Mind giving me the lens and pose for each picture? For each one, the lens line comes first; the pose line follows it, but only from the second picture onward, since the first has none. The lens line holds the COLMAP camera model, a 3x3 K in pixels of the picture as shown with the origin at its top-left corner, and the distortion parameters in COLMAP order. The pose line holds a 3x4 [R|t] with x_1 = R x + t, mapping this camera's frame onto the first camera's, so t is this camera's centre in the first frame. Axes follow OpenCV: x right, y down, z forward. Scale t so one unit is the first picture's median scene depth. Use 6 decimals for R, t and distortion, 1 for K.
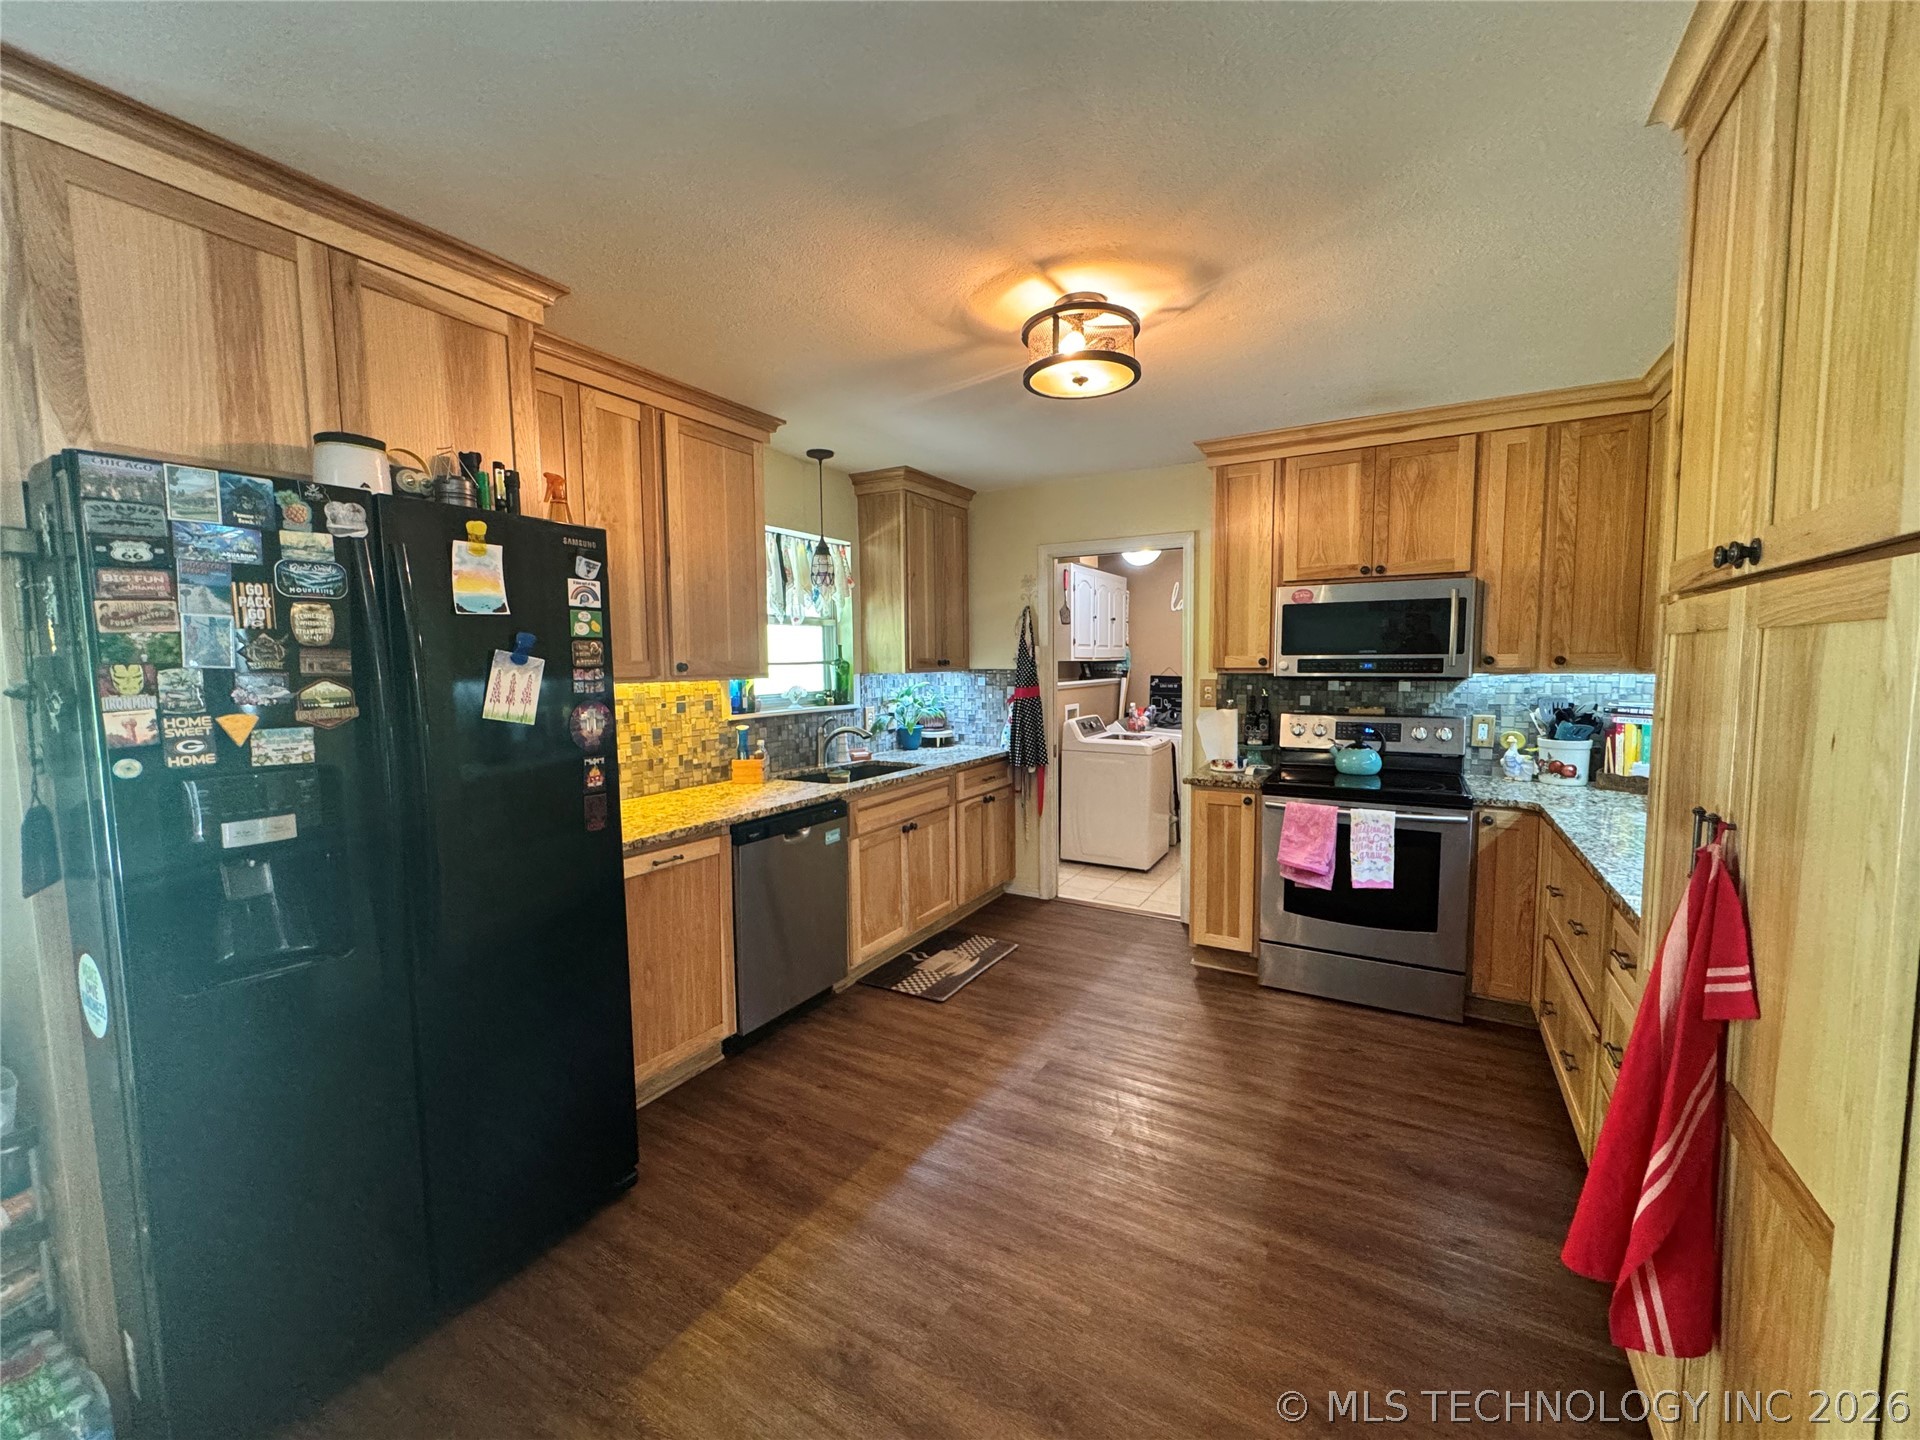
lens RADIAL K [[763.2, 0, 960.0], [0, 763.2, 720.0], [0, 0, 1]] dist [0.002702, -0.000016]
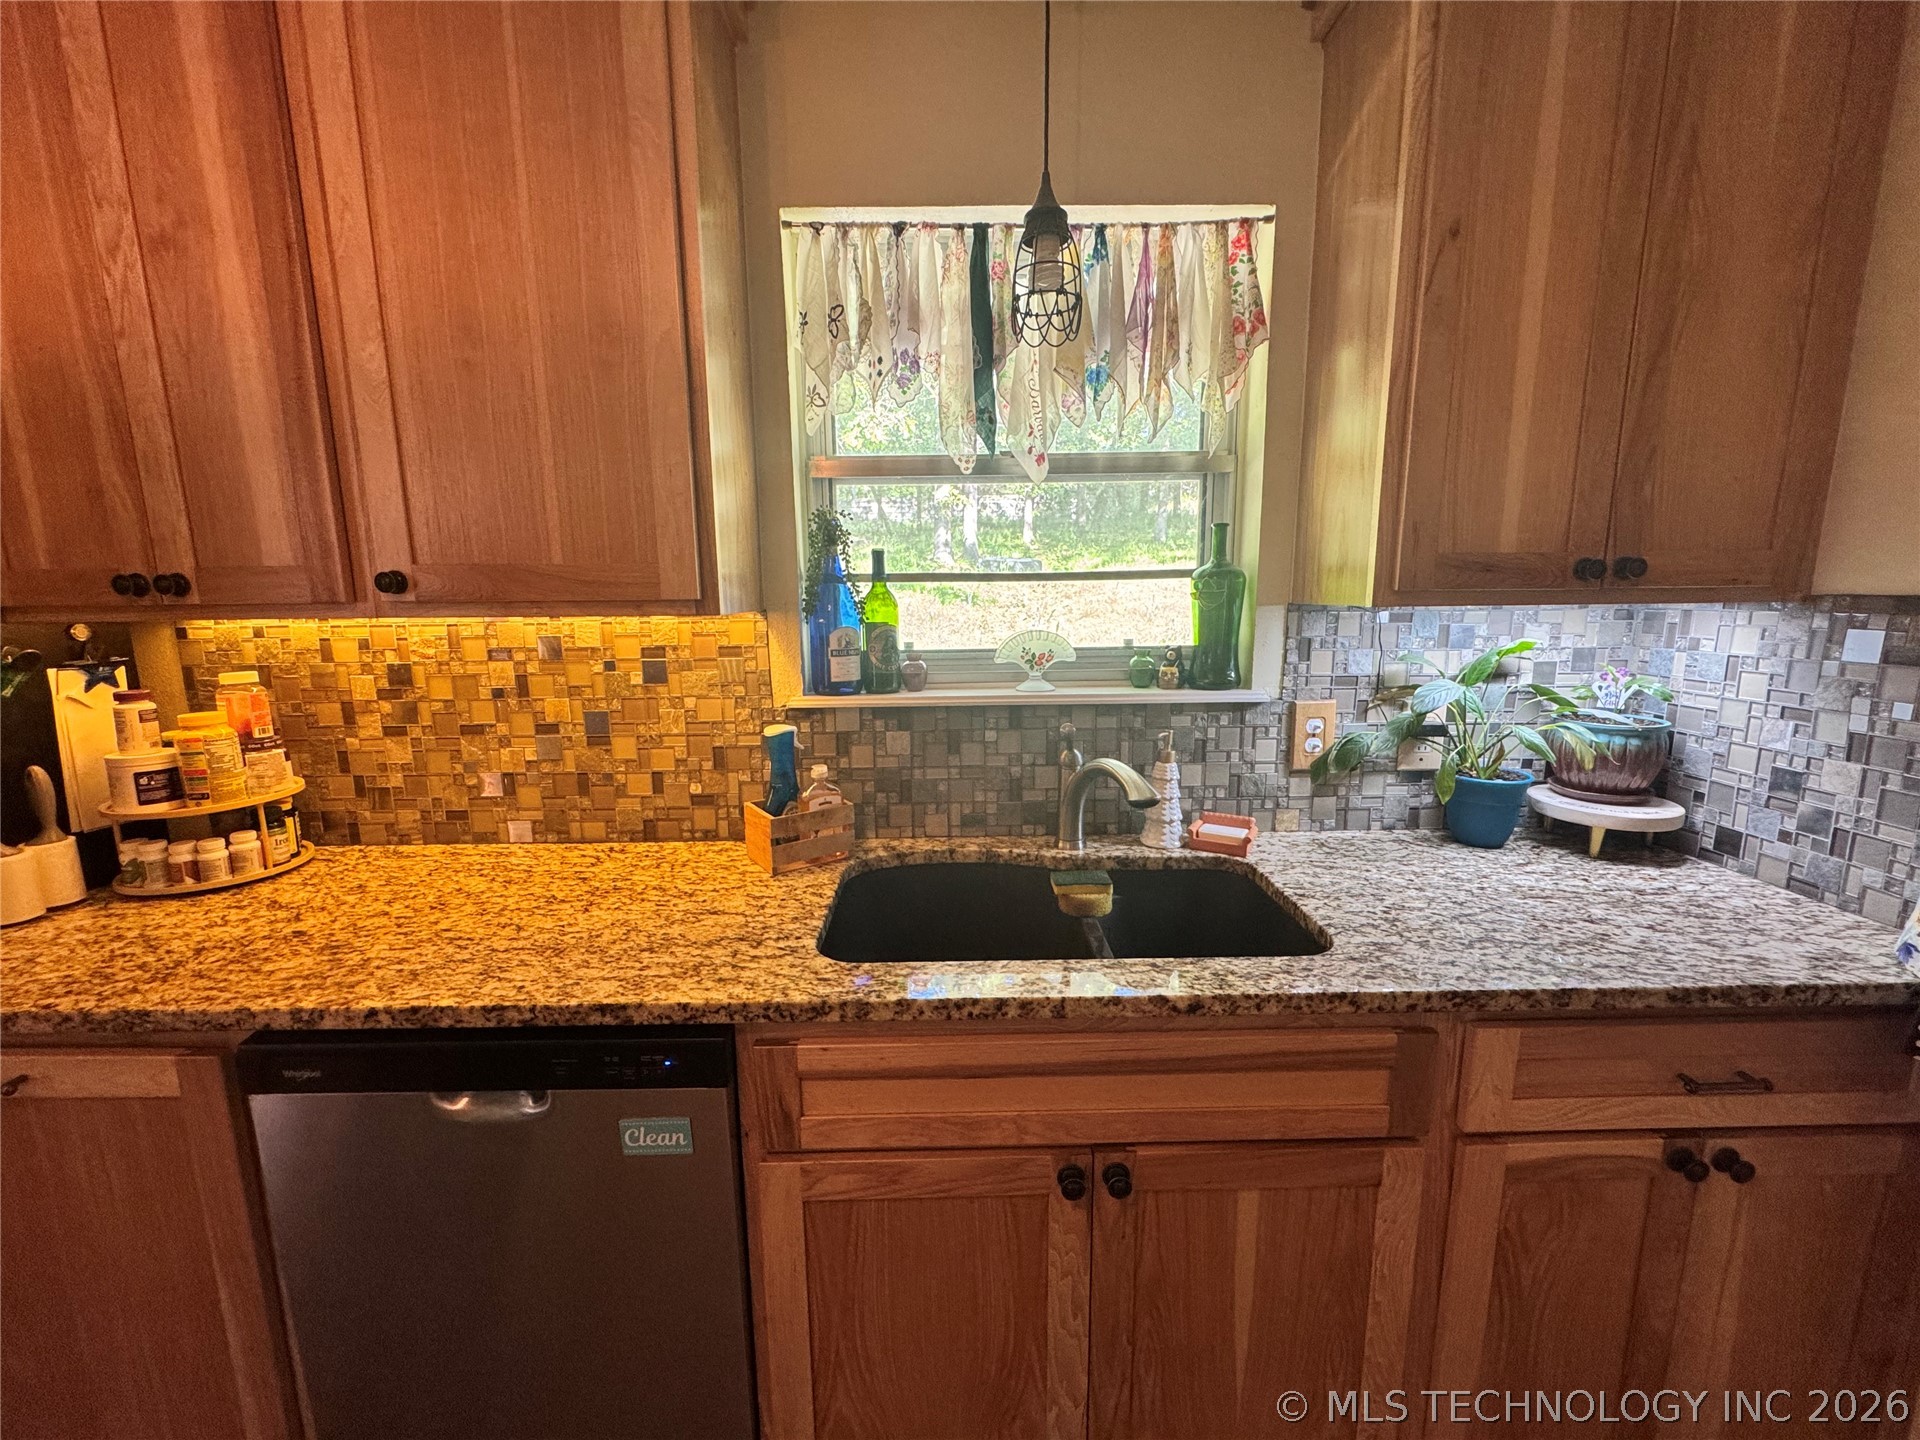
lens RADIAL K [[763.2, 0, 960.0], [0, 763.2, 720.0], [0, 0, 1]] dist [0.002702, -0.000016]
pose [[0.515818, 0.143605, -0.844576, 0.098513], [-0.062361, 0.989529, 0.130166, -0.045698], [0.854426, -0.014474, 0.519372, 0.702075]]
